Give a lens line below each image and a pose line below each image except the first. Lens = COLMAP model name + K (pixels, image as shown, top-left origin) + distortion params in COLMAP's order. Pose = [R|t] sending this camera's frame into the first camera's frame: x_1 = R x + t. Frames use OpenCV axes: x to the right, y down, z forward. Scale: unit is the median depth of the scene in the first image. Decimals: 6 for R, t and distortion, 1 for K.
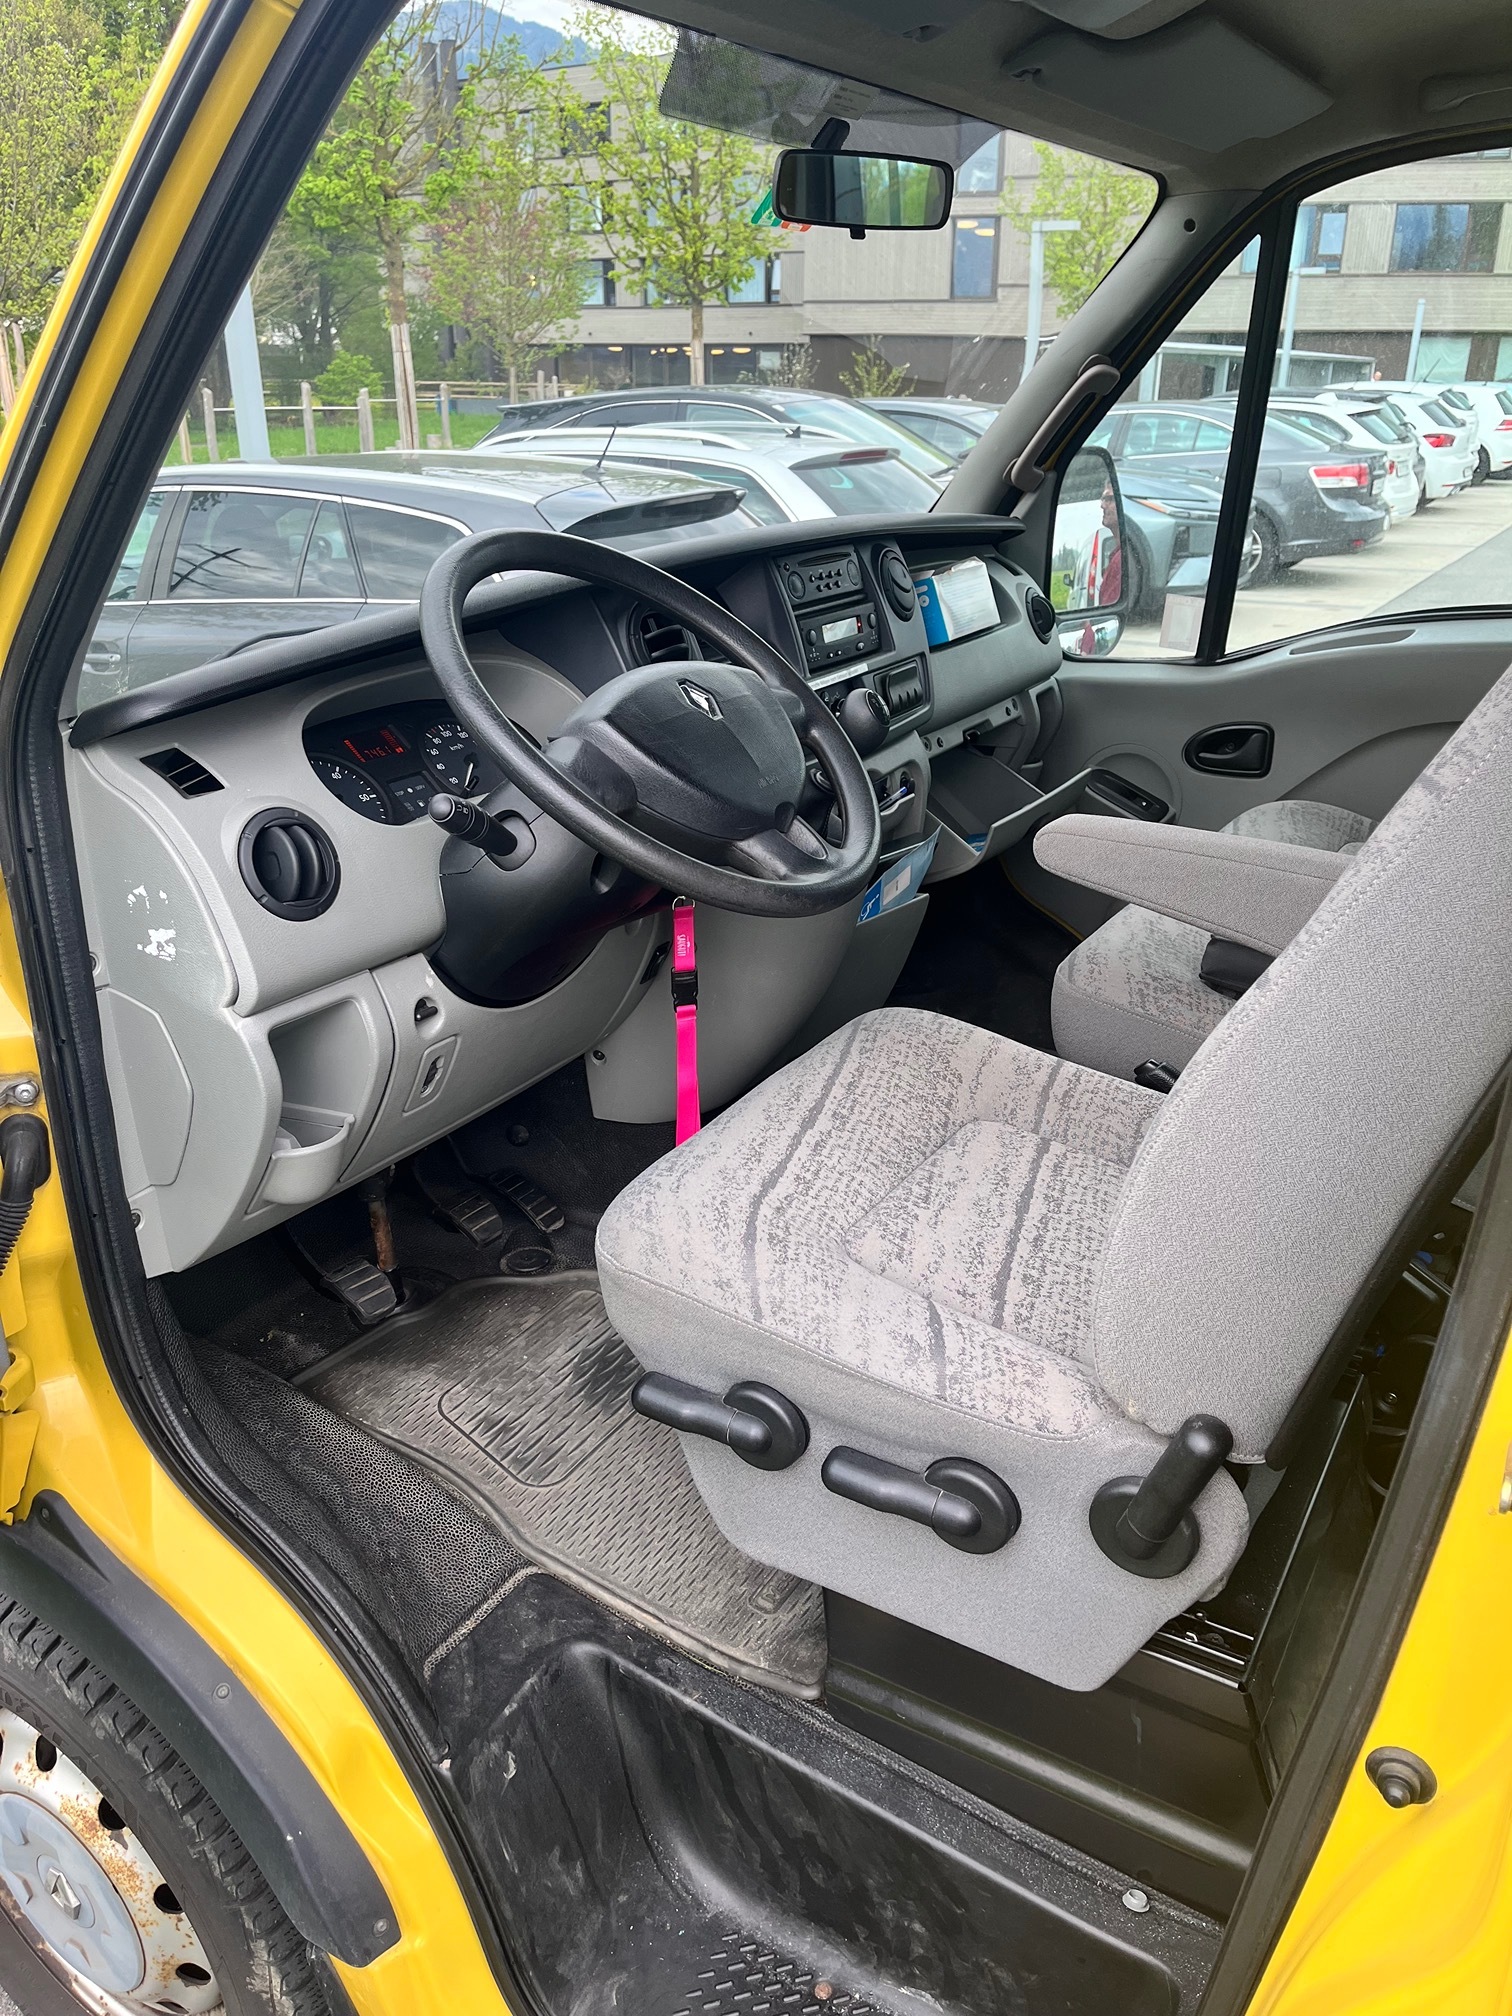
lens RADIAL K [[1525.8, 0, 758.1], [0, 1525.8, 1013.0], [0, 0, 1]] dist [0.064860, -0.086966]
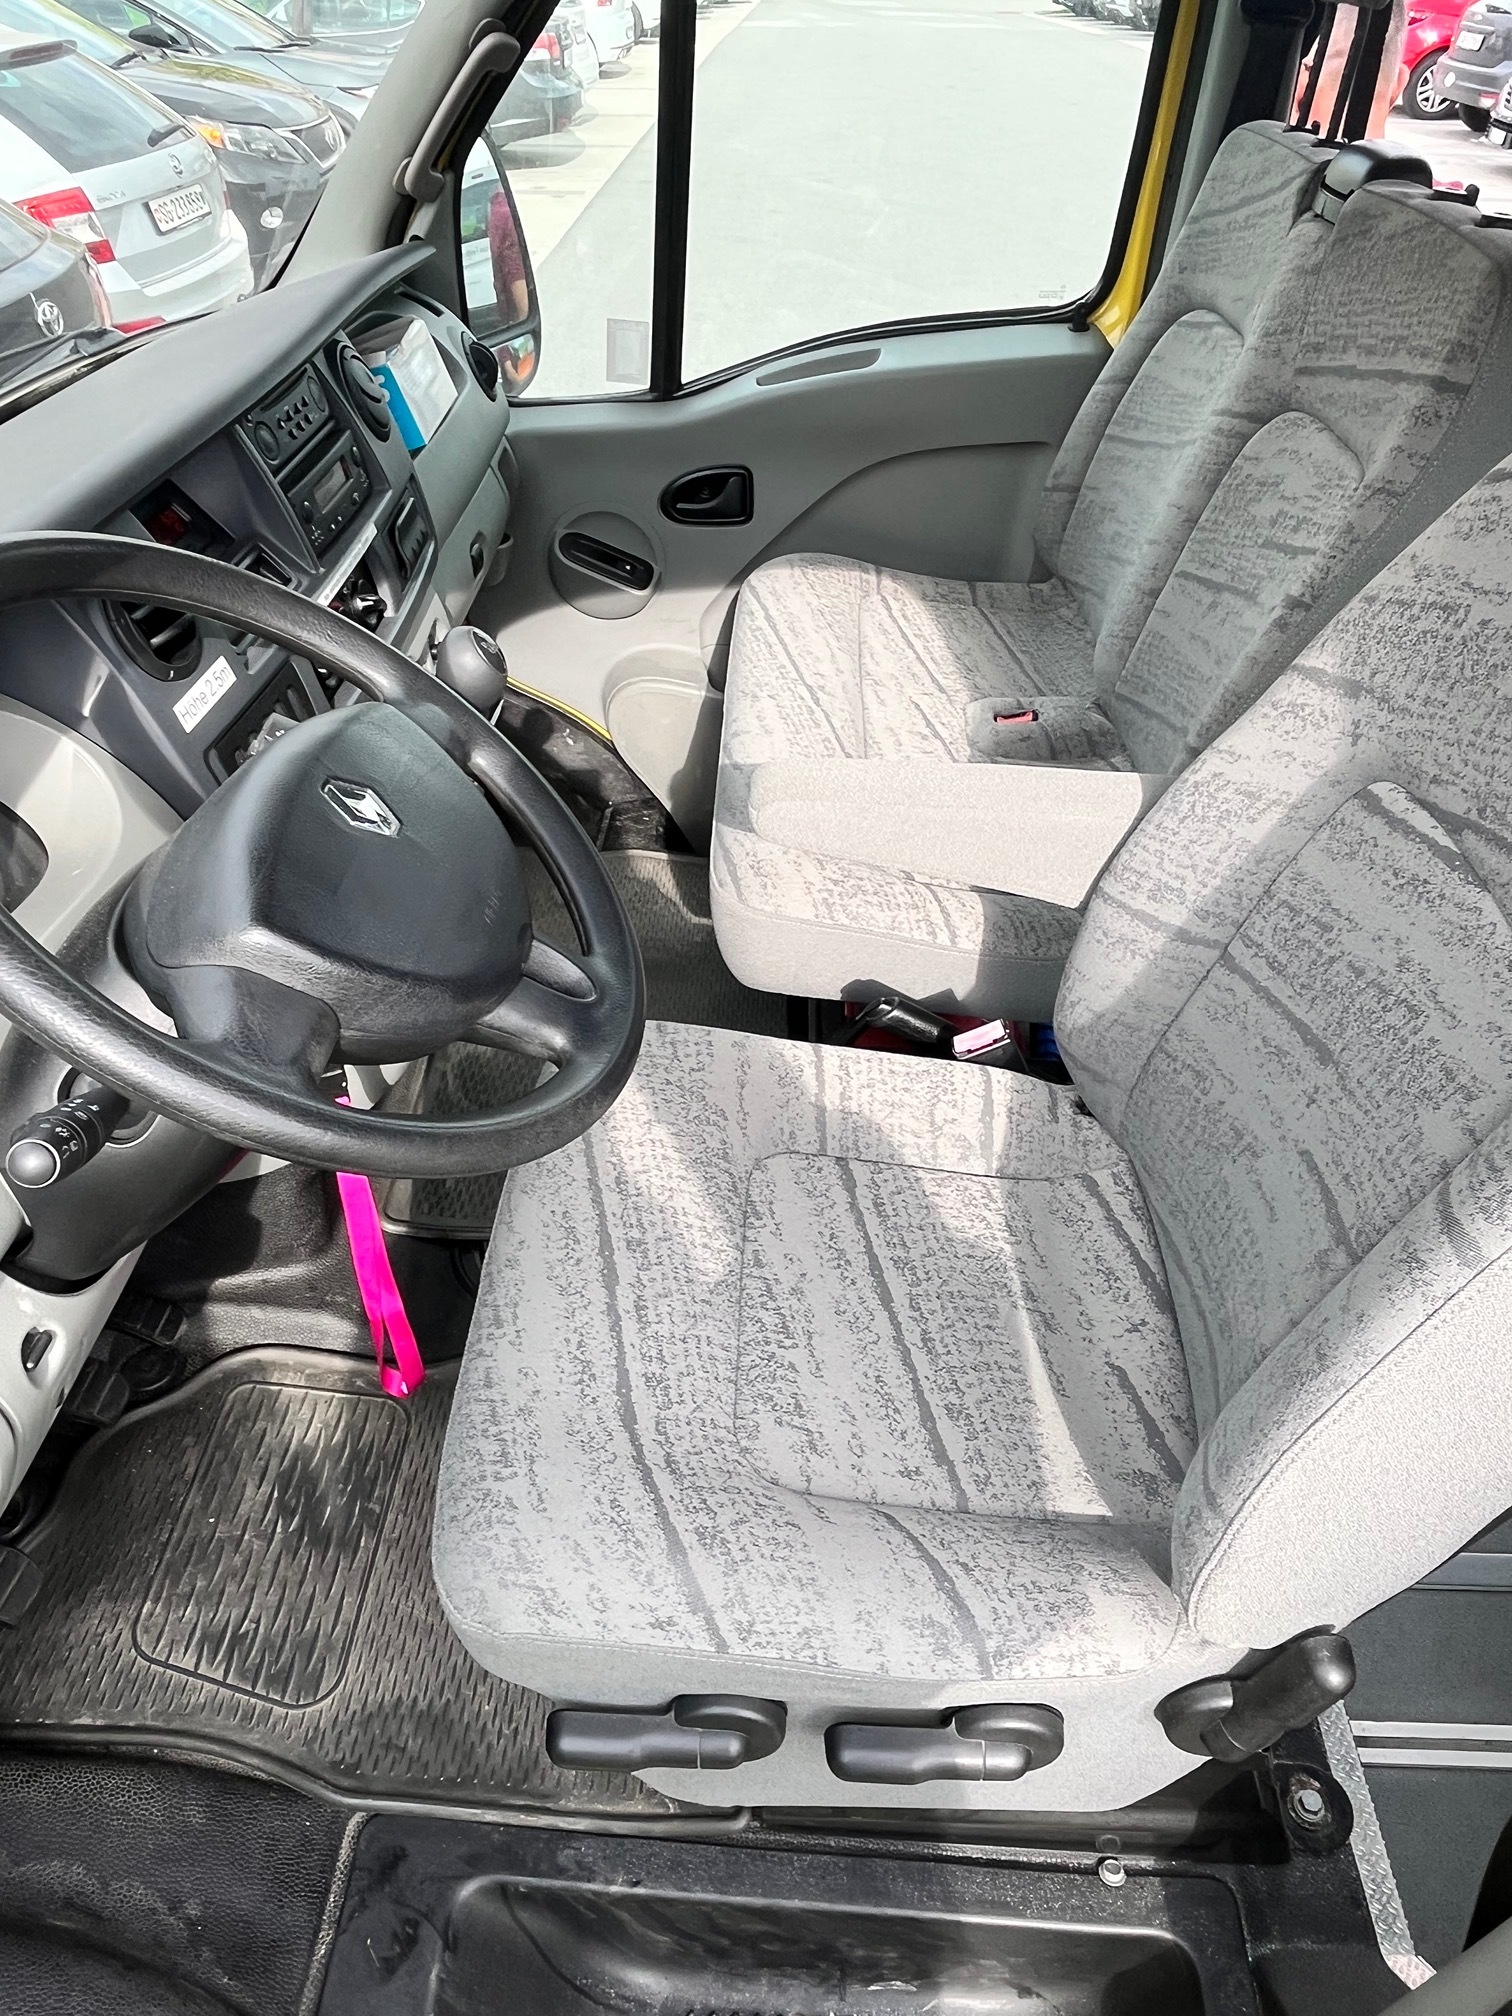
lens RADIAL K [[1370.0, 0, 757.0], [0, 1370.0, 997.2], [0, 0, 1]] dist [-0.000990, 0.002436]
pose [[0.873490, -0.293274, 0.388595, -0.112686], [0.172543, 0.932871, 0.316198, -0.231005], [-0.455241, -0.209146, 0.865455, 0.343667]]
